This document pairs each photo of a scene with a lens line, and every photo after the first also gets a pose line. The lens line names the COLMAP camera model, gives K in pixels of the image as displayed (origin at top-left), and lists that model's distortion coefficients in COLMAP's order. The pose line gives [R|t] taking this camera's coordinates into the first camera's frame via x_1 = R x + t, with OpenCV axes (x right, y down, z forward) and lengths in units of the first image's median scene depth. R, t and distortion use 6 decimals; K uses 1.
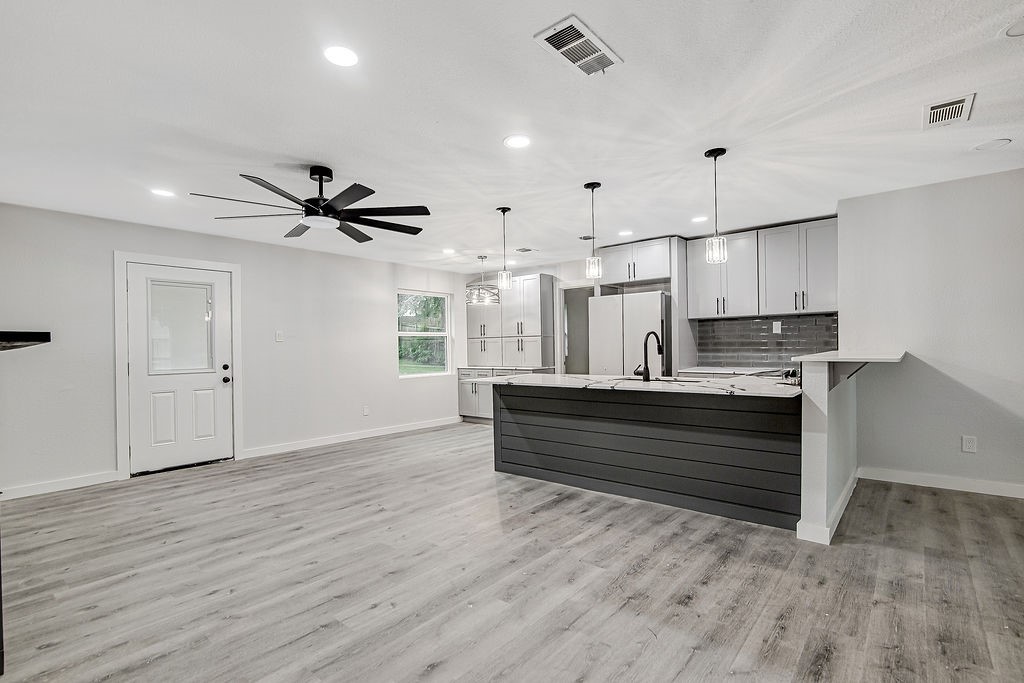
lens RADIAL K [[482.2, 0, 508.0], [0, 482.2, 349.1], [0, 0, 1]] dist [-0.005021, -0.000546]
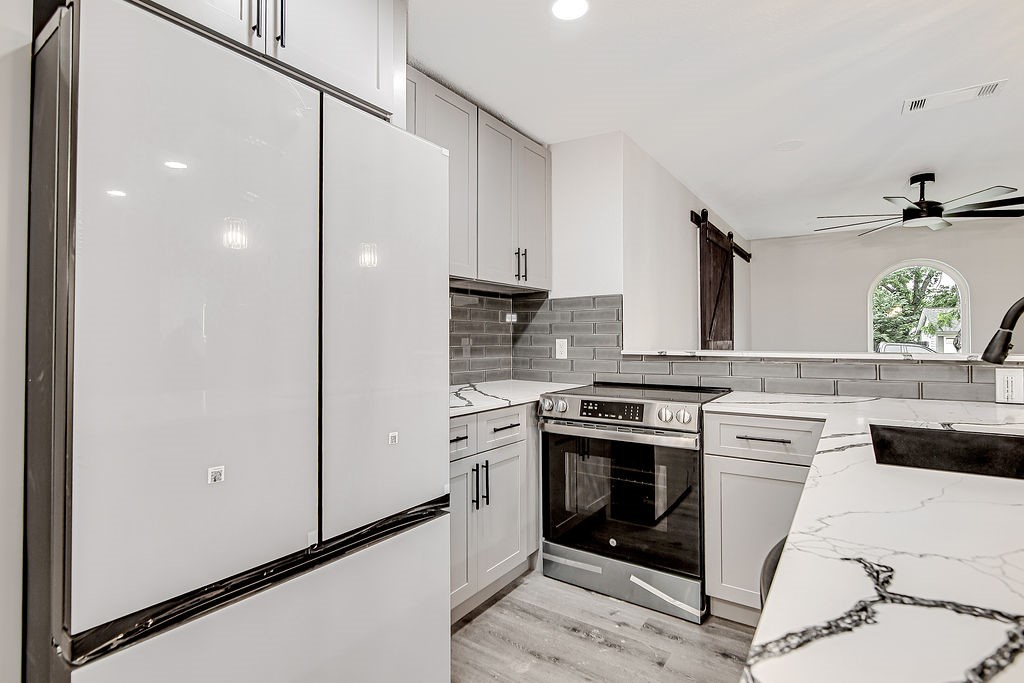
lens RADIAL K [[493.5, 0, 511.1], [0, 493.5, 333.3], [0, 0, 1]] dist [-0.003870, -0.000446]
pose [[-0.098130, 0.028314, 0.994771, 0.027349], [0.010184, 0.999571, -0.027447, -0.002632], [-0.995121, 0.007438, -0.098376, 1.256267]]
